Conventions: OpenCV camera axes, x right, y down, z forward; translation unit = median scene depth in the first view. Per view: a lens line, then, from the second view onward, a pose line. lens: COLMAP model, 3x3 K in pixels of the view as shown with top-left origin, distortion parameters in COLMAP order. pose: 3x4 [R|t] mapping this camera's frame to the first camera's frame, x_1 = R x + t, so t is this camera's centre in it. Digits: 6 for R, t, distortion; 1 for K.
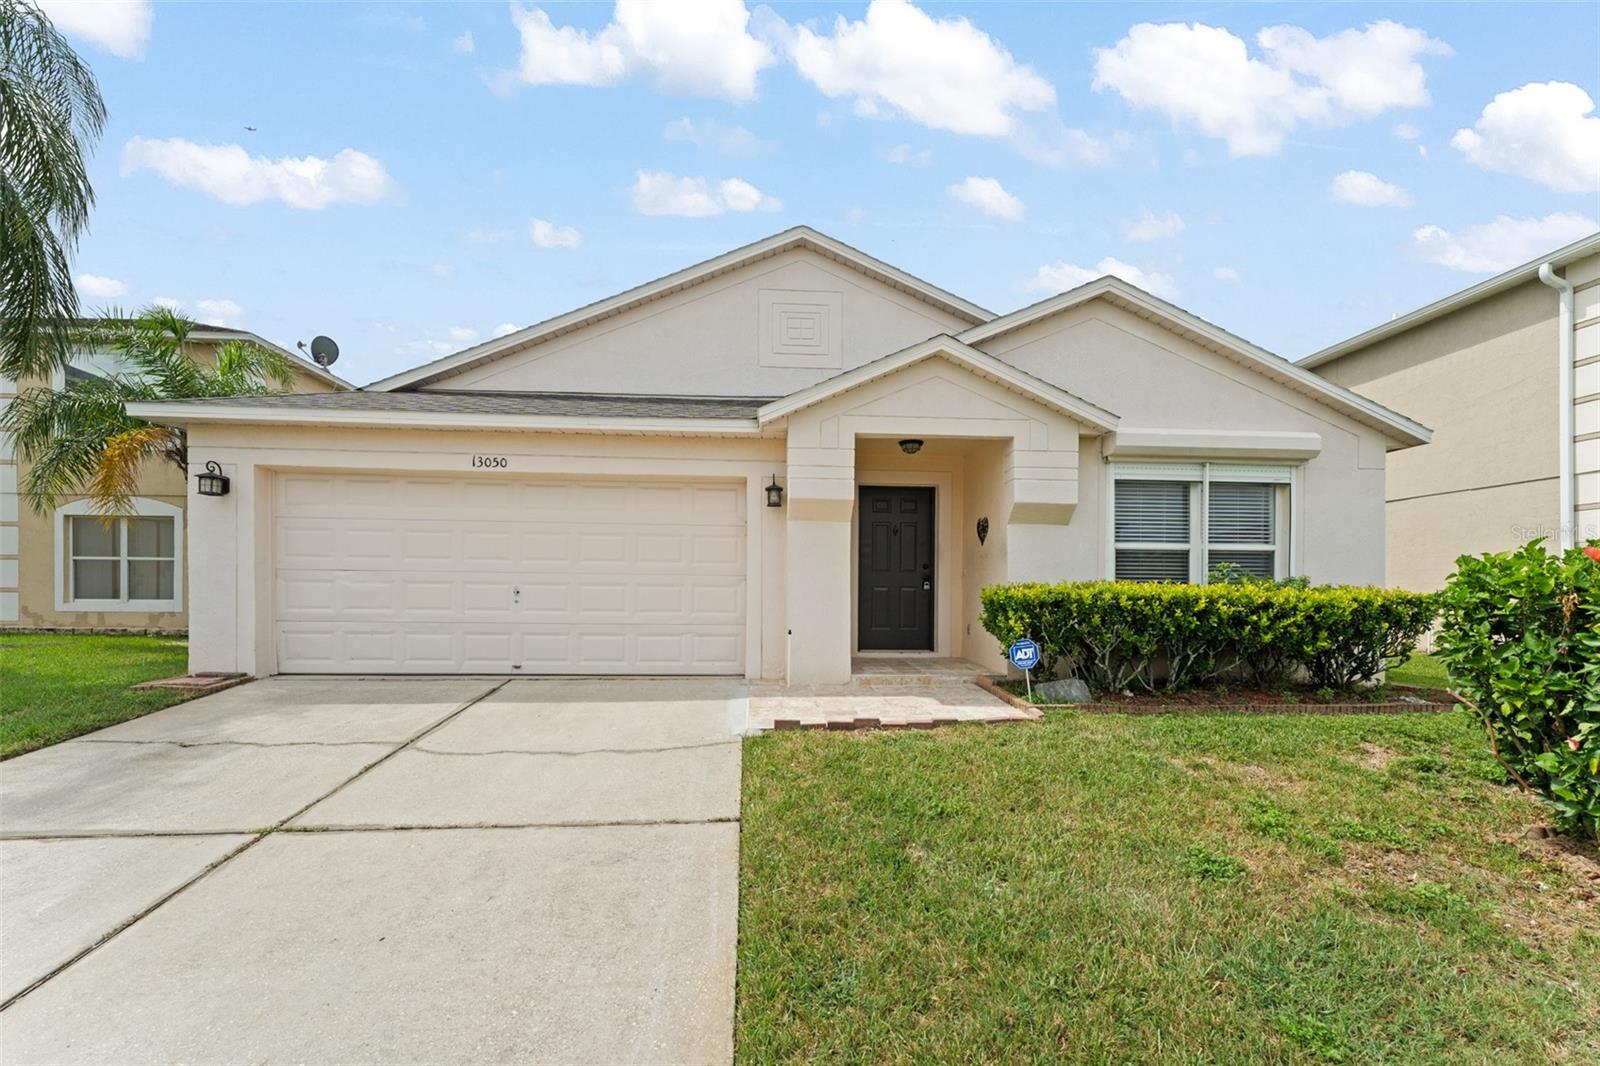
lens RADIAL K [[631.8, 0, 798.3], [0, 631.8, 530.1], [0, 0, 1]] dist [0.001626, 0.000289]
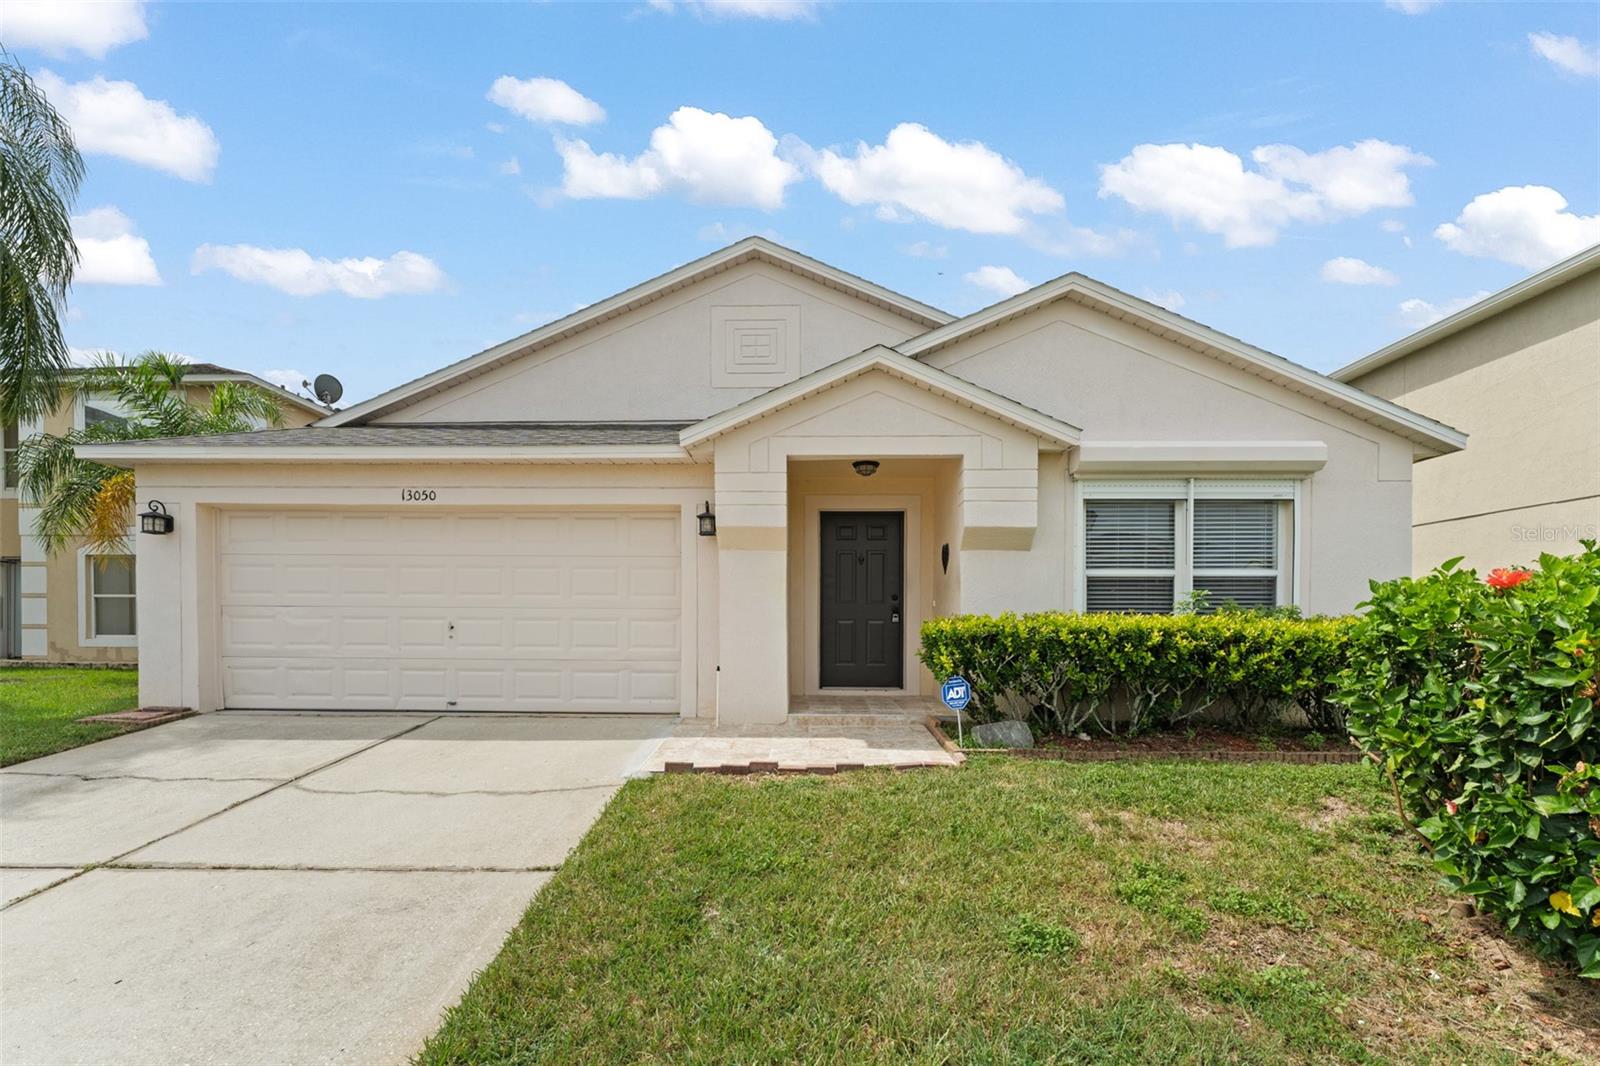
lens RADIAL K [[660.1, 0, 802.9], [0, 660.1, 564.2], [0, 0, 1]] dist [-0.002791, 0.000498]
pose [[0.995980, -0.012847, -0.088649, 0.201769], [0.013427, 0.999892, 0.005955, 0.001689], [0.088563, -0.007121, 0.996045, 0.031500]]
